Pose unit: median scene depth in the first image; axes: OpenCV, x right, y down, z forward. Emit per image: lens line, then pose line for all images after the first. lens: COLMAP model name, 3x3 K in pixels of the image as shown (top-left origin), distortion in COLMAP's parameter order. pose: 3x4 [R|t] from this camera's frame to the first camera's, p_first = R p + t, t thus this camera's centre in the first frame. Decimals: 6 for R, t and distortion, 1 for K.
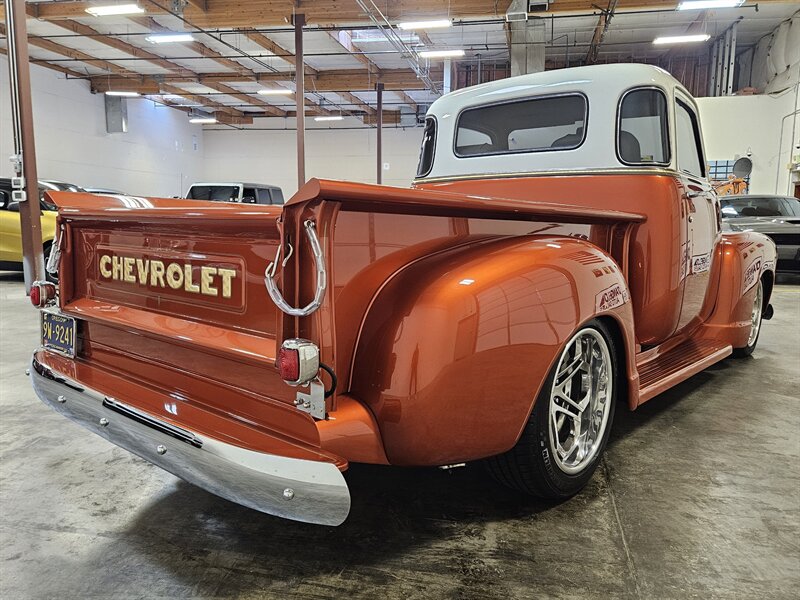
lens RADIAL K [[606.6, 0, 400.0], [0, 606.6, 300.0], [0, 0, 1]] dist [0.029853, -0.004779]
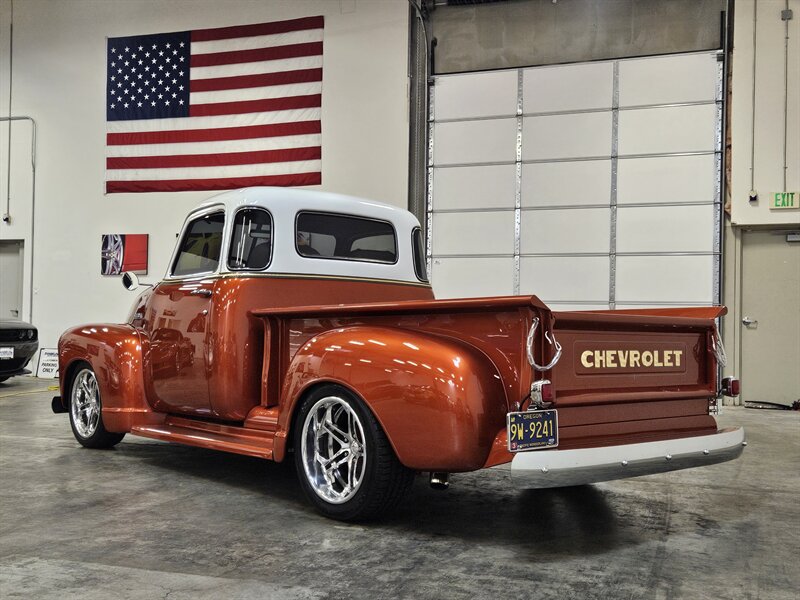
lens RADIAL K [[876.5, 0, 401.1], [0, 876.5, 307.5], [0, 0, 1]] dist [0.067554, 0.003089]
pose [[0.130440, 0.014895, 0.991344, -2.408343], [0.112375, 0.993222, -0.029709, -0.155338], [-0.985067, 0.115277, 0.127882, 1.168833]]
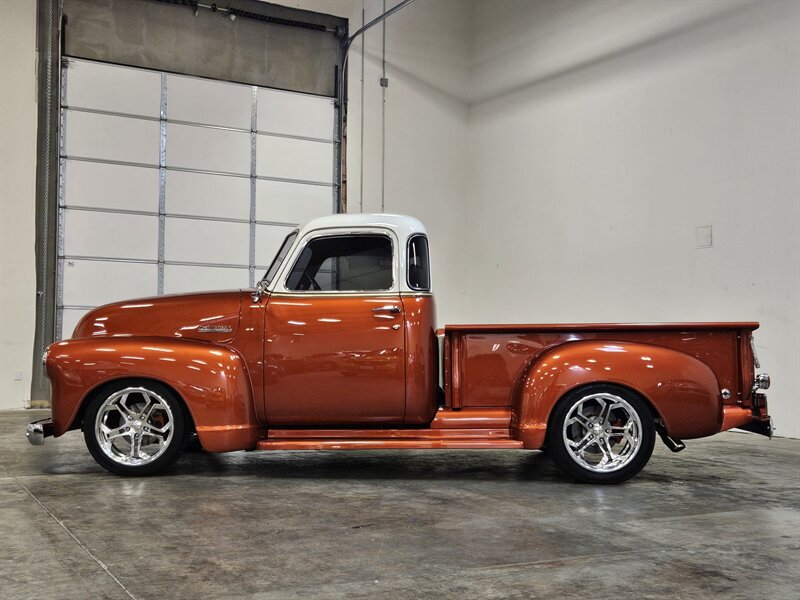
lens RADIAL K [[954.0, 0, 400.0], [0, 954.0, 300.0], [0, 0, 1]] dist [0.069012, -0.007125]
pose [[-0.656082, 0.015615, 0.754528, -2.258188], [0.078748, 0.995745, 0.047867, -0.514679], [-0.750570, 0.090822, -0.654520, 4.053217]]
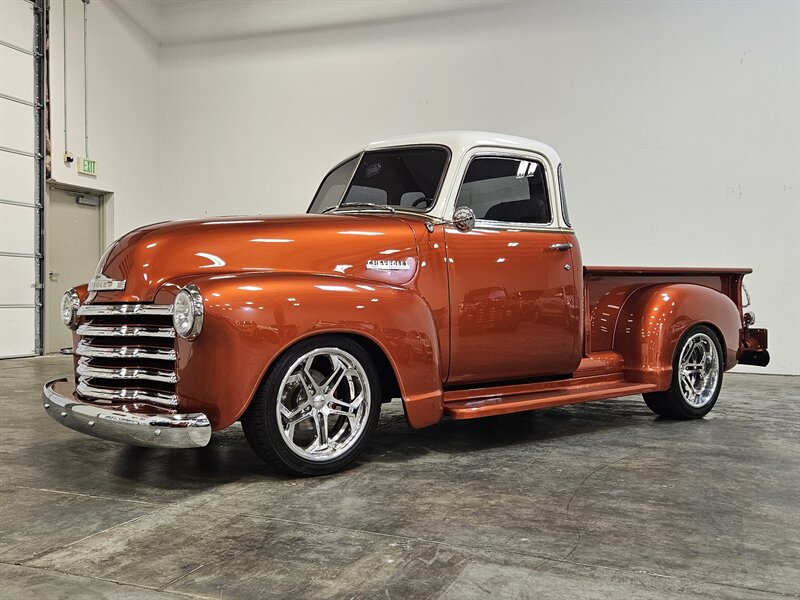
lens RADIAL K [[776.4, 0, 395.1], [0, 776.4, 298.0], [0, 0, 1]] dist [0.046968, -0.012677]
pose [[-0.984381, -0.018269, 0.175100, 0.156820], [0.004546, 0.991632, 0.129016, -0.482619], [-0.175991, 0.127797, -0.976061, 4.332490]]
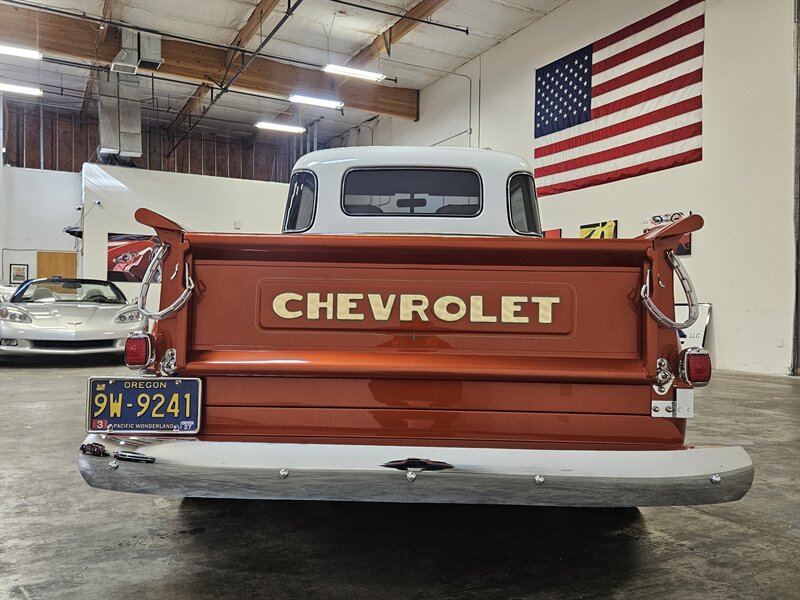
lens RADIAL K [[684.2, 0, 399.2], [0, 684.2, 299.3], [0, 0, 1]] dist [0.061111, -0.002382]
pose [[0.769536, 0.009793, 0.638528, -0.984068], [0.078229, 0.990906, -0.109478, 0.050450], [-0.633793, 0.134199, 0.761772, 0.207830]]
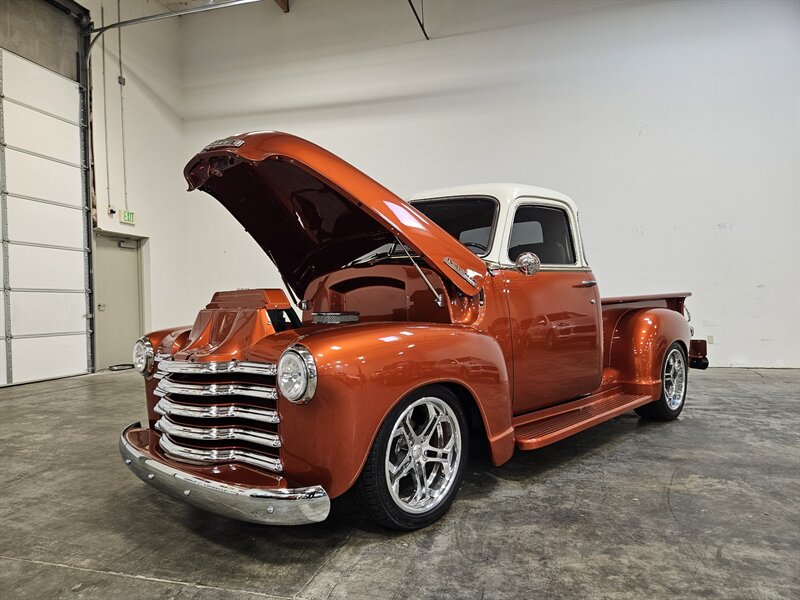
lens RADIAL K [[537.3, 0, 395.9], [0, 537.3, 306.4], [0, 0, 1]] dist [0.062646, -0.057126]
pose [[-0.997261, 0.008981, 0.073412, 0.575654], [0.018665, 0.991033, 0.132308, -0.510894], [-0.071565, 0.133315, -0.988486, 3.855359]]
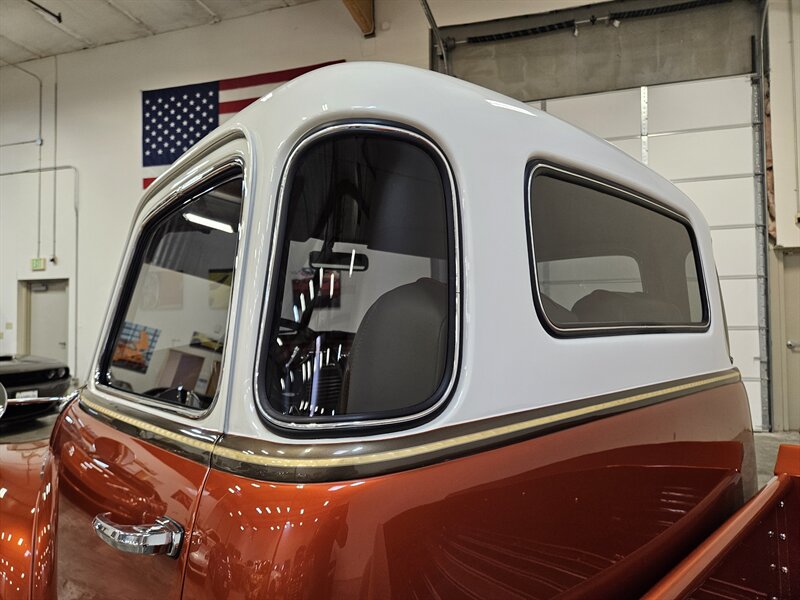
lens RADIAL K [[537.3, 0, 395.9], [0, 537.3, 306.4], [0, 0, 1]] dist [0.062646, -0.057126]
pose [[0.078267, 0.023390, 0.996658, -0.244959], [0.139842, 0.989583, -0.034205, -0.446409], [-0.987076, 0.142052, 0.074181, 1.869072]]
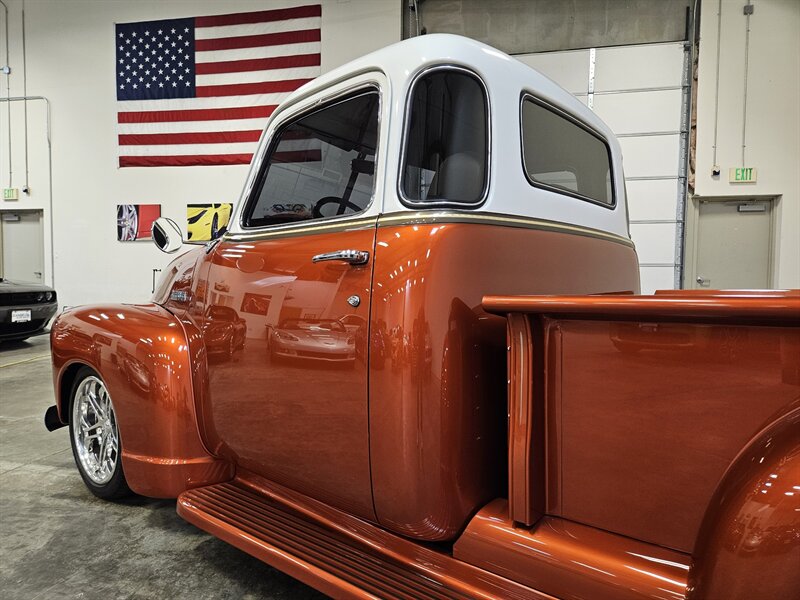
lens RADIAL K [[531.3, 0, 391.6], [0, 531.3, 303.8], [0, 0, 1]] dist [0.072964, -0.063695]
pose [[-0.006570, -0.056404, 0.998386, -0.638446], [0.119834, 0.991169, 0.056785, -0.311974], [-0.992772, 0.120014, 0.000247, 2.013481]]
